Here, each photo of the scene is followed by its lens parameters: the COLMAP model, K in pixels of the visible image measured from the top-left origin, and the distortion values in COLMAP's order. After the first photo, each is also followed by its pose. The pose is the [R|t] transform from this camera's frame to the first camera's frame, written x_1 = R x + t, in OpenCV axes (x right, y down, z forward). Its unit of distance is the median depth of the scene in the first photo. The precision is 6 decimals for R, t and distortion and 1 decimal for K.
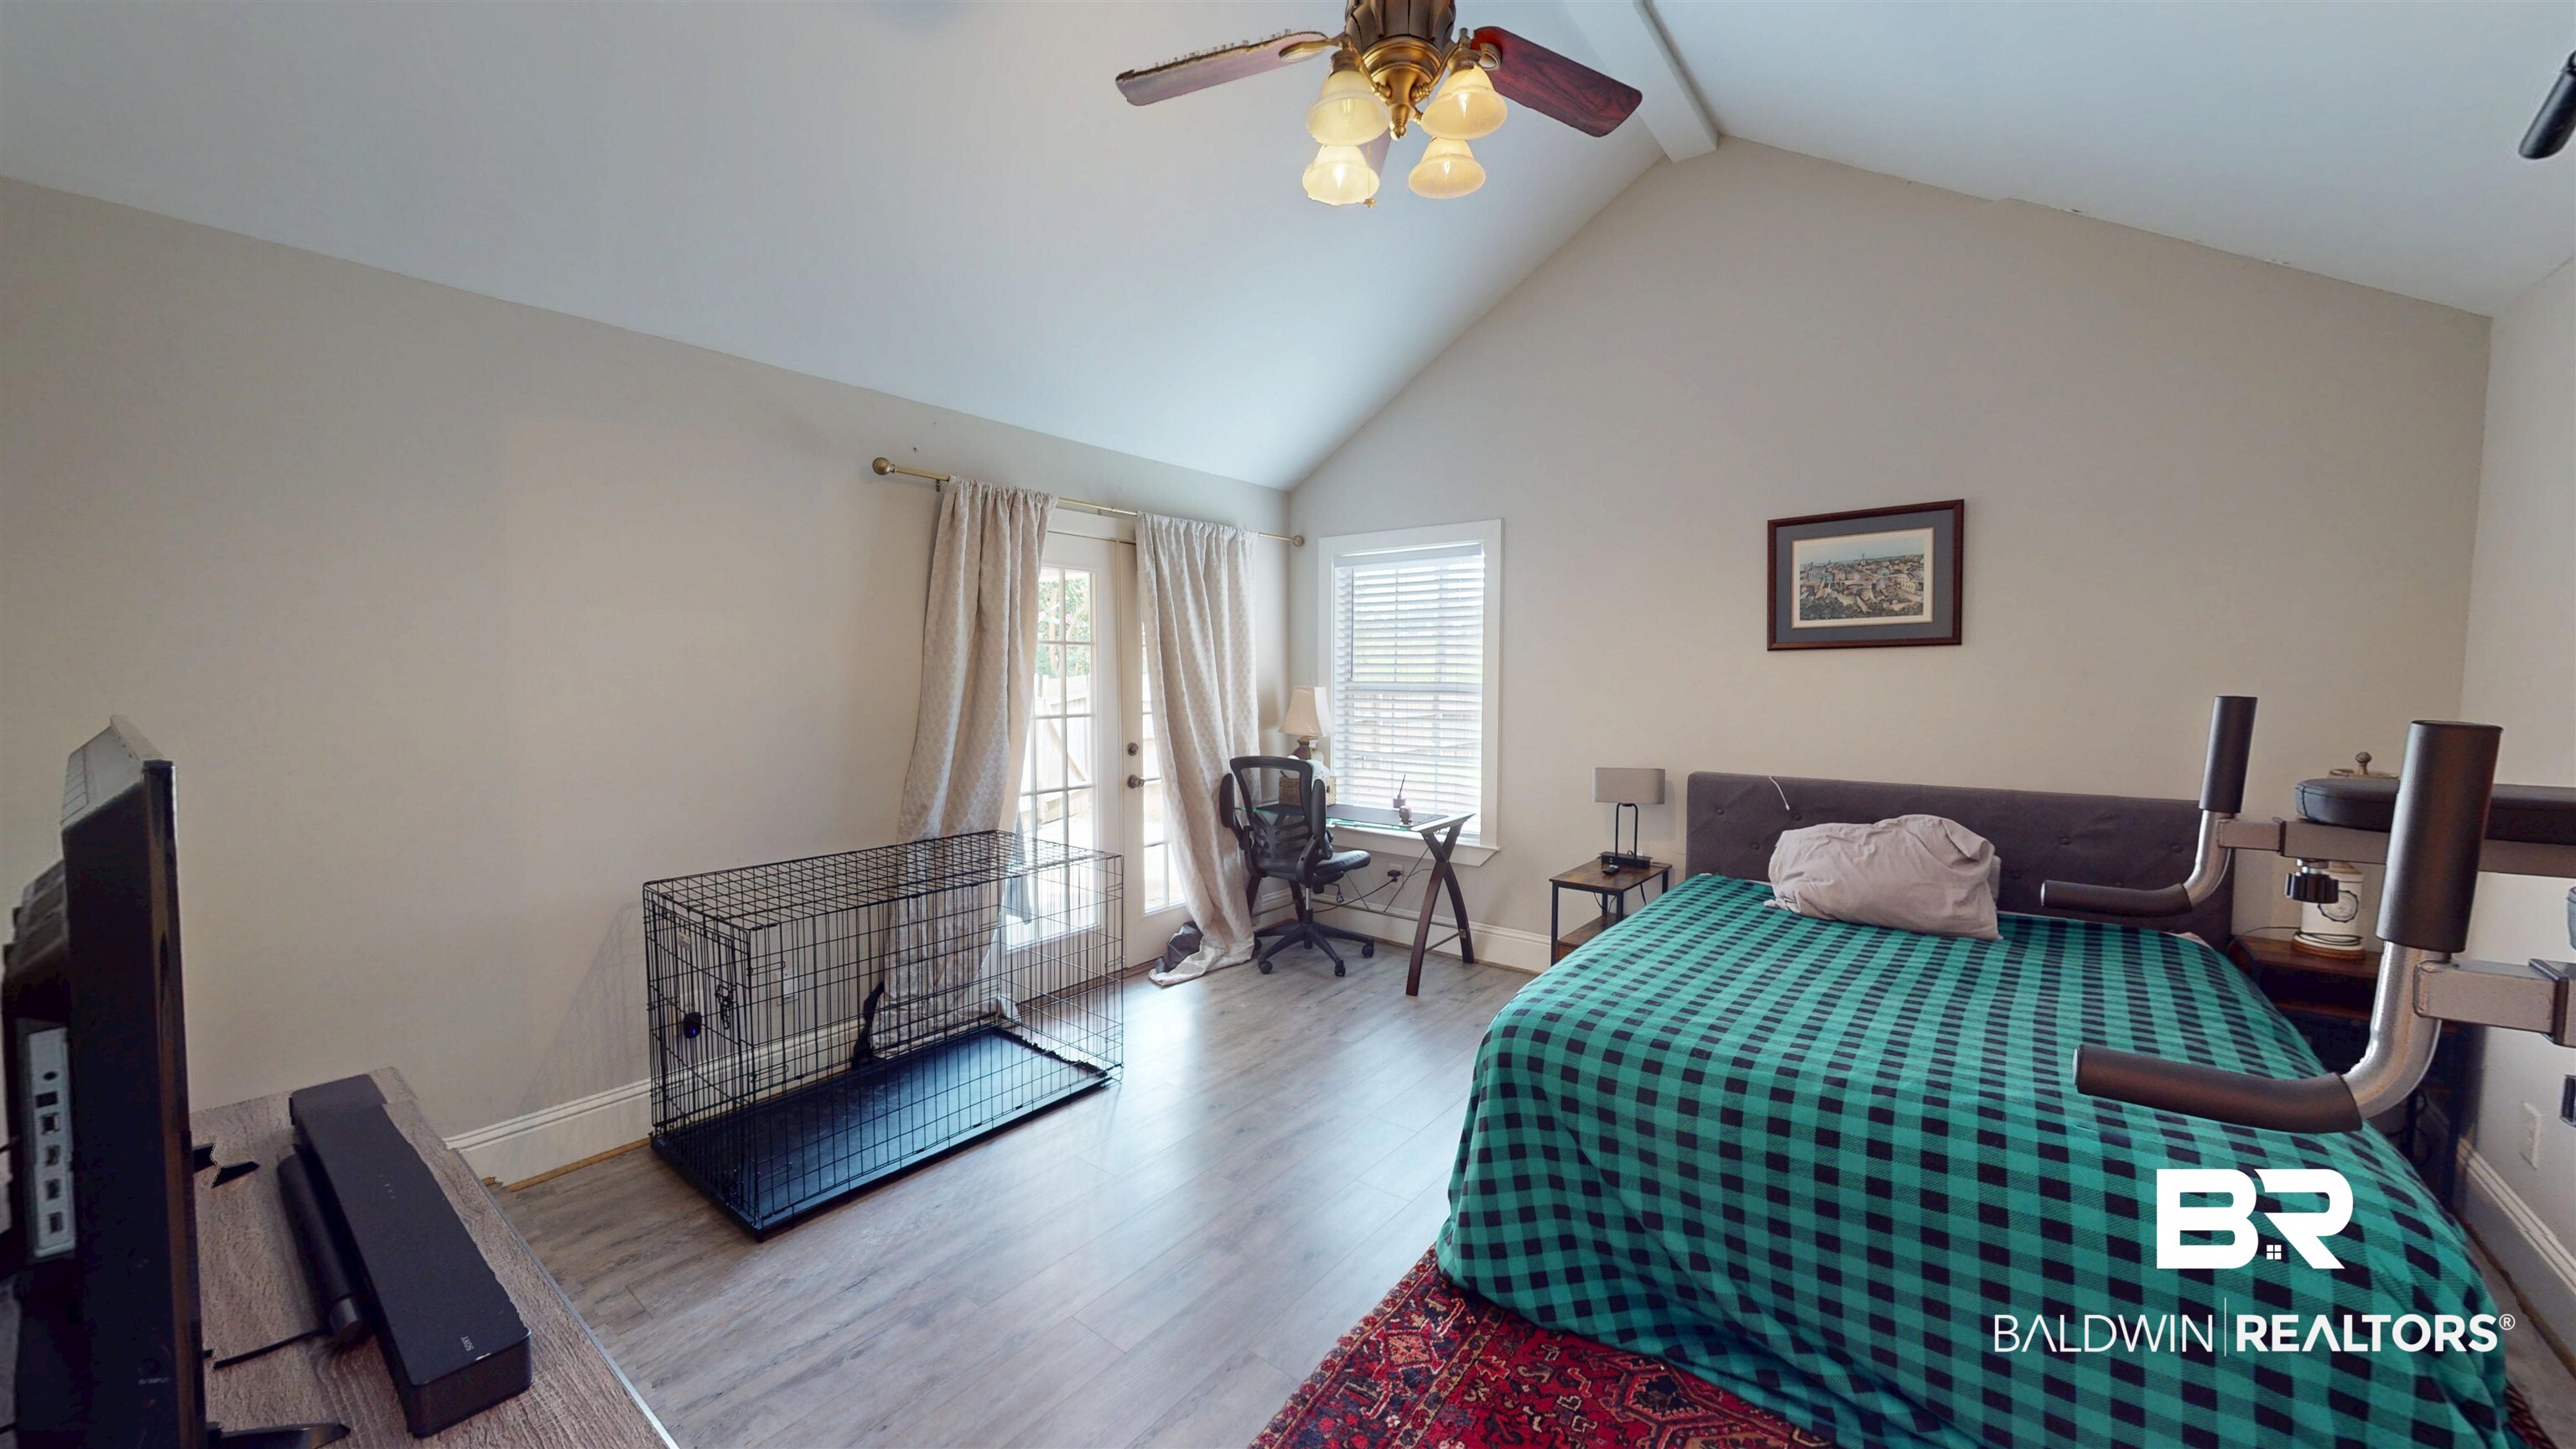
lens RADIAL K [[932.6, 0, 1288.0], [0, 932.6, 724.5], [0, 0, 1]] dist [0.000498, -0.000075]
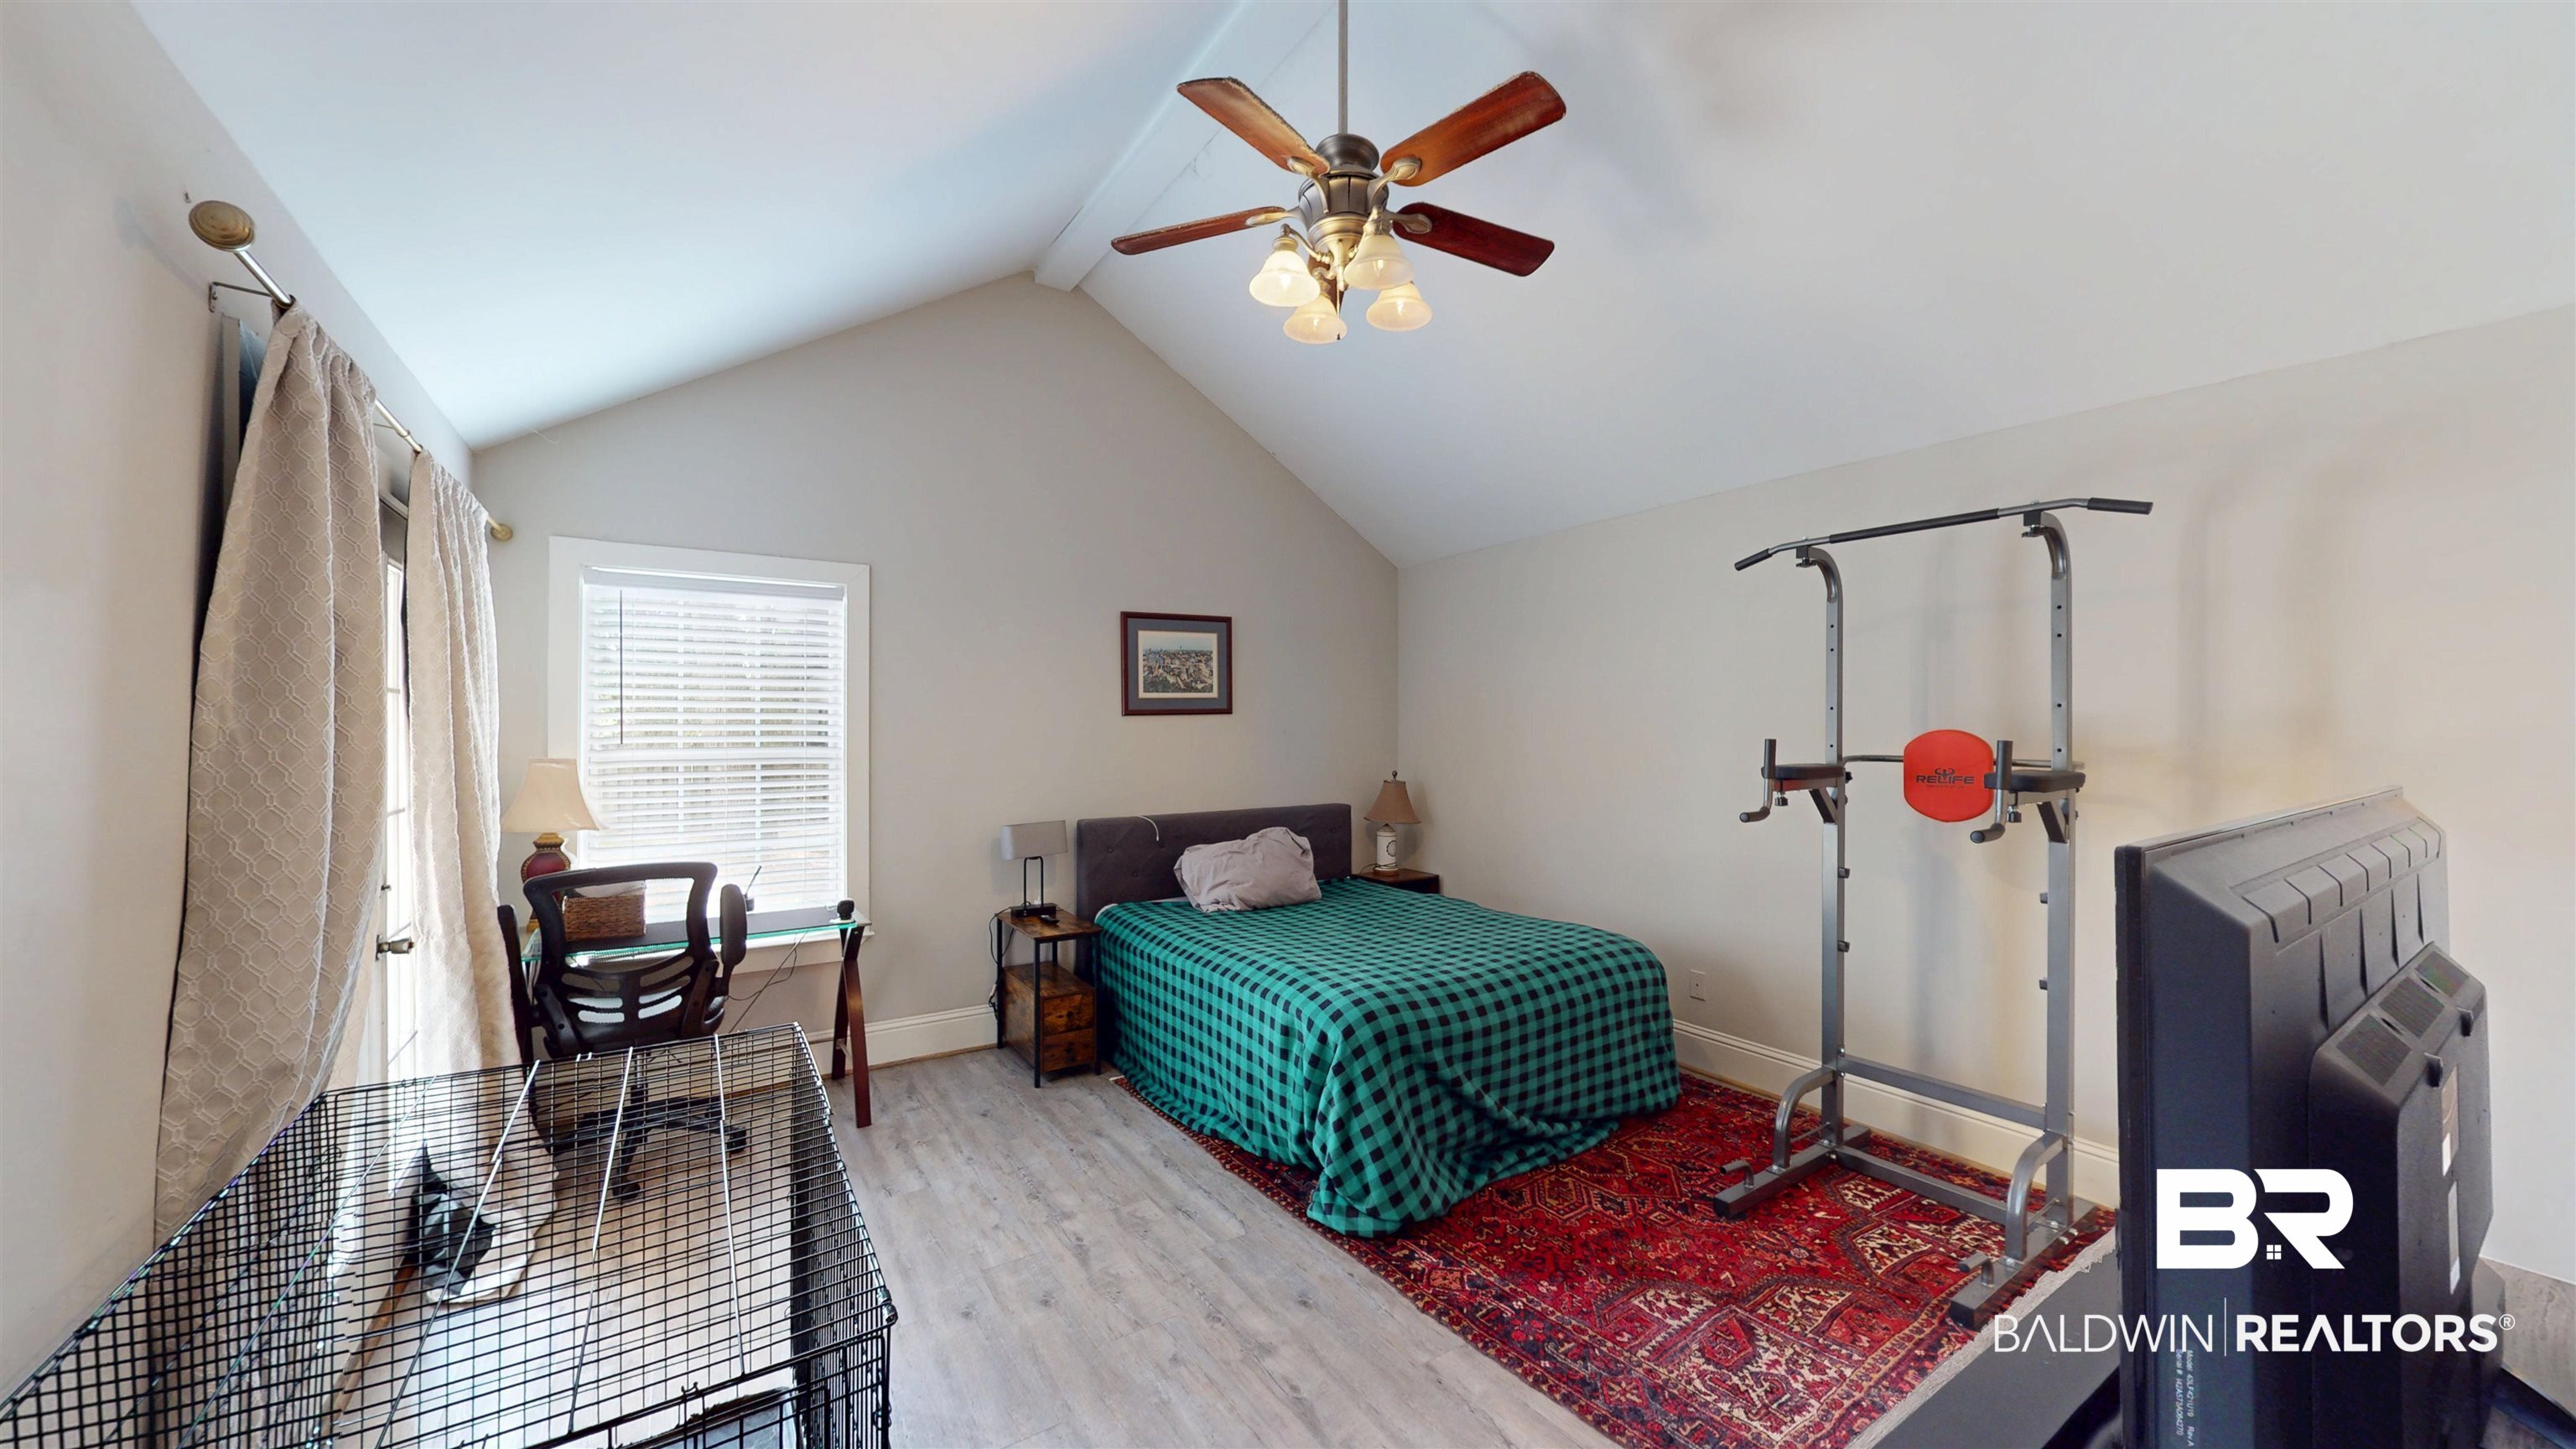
lens RADIAL K [[932.6, 0, 1288.0], [0, 932.6, 724.5], [0, 0, 1]] dist [0.000498, -0.000075]
pose [[0.311442, 0.003238, 0.950260, -0.632055], [0.057960, 0.998068, -0.022397, -0.028790], [-0.948496, 0.062052, 0.310652, 0.434199]]
